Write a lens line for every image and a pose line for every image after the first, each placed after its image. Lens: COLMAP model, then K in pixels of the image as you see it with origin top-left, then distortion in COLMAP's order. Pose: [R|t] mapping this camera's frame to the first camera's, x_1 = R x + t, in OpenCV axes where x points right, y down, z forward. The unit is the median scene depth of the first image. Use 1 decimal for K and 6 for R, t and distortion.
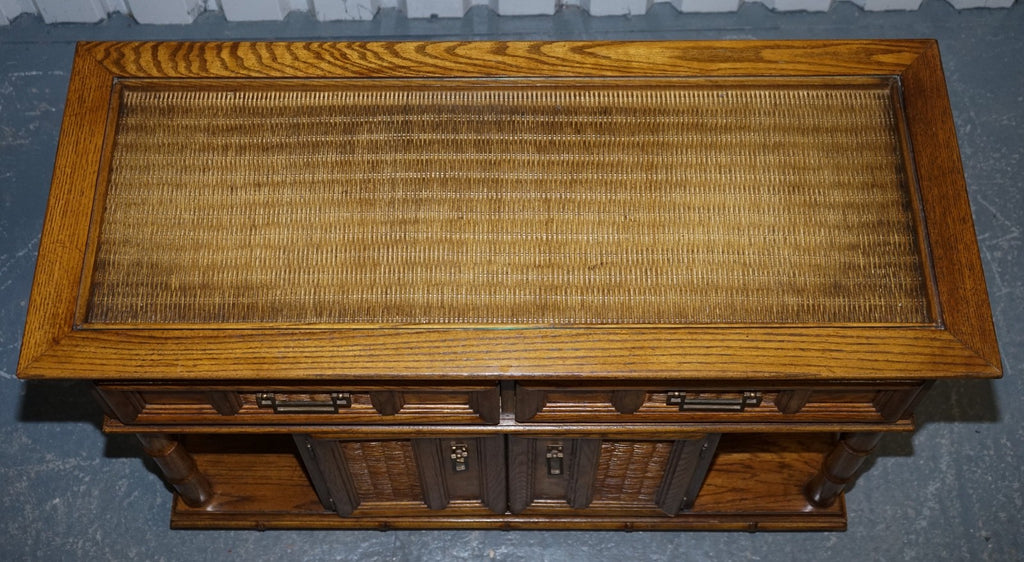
lens RADIAL K [[1174.0, 0, 477.6], [0, 1174.0, 222.4], [0, 0, 1]] dist [-0.007146, 0.027945]
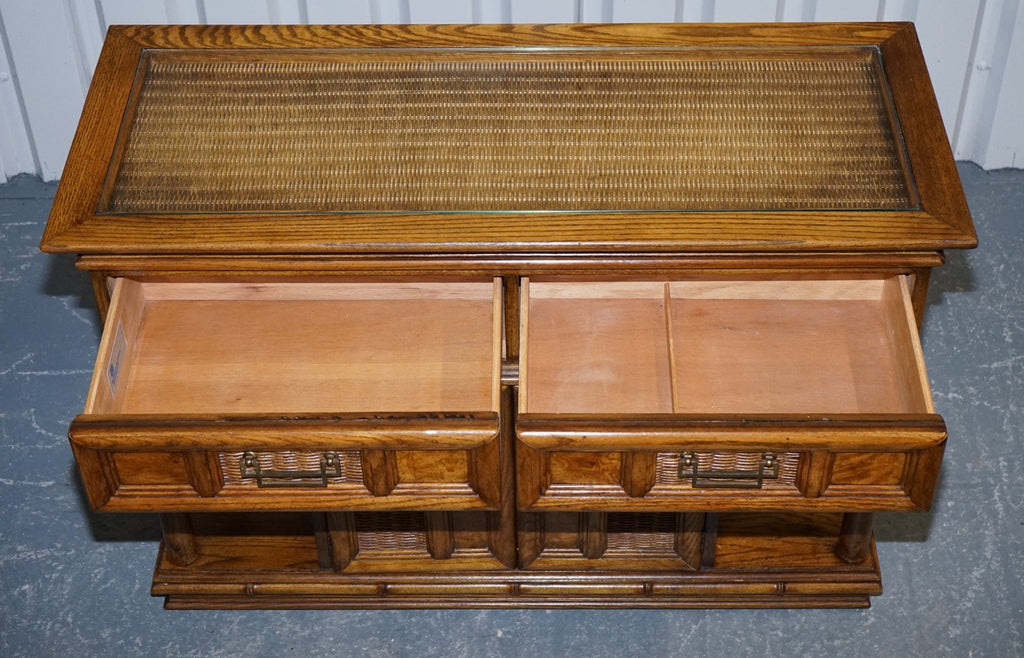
lens RADIAL K [[1434.4, 0, 512.0], [0, 1434.4, 329.0], [0, 0, 1]] dist [-0.018073, -0.022571]
pose [[0.999966, 0.005749, 0.005945, 0.018189], [-0.003943, 0.963329, -0.268295, 0.472509], [-0.007270, 0.268262, 0.963318, -0.184962]]
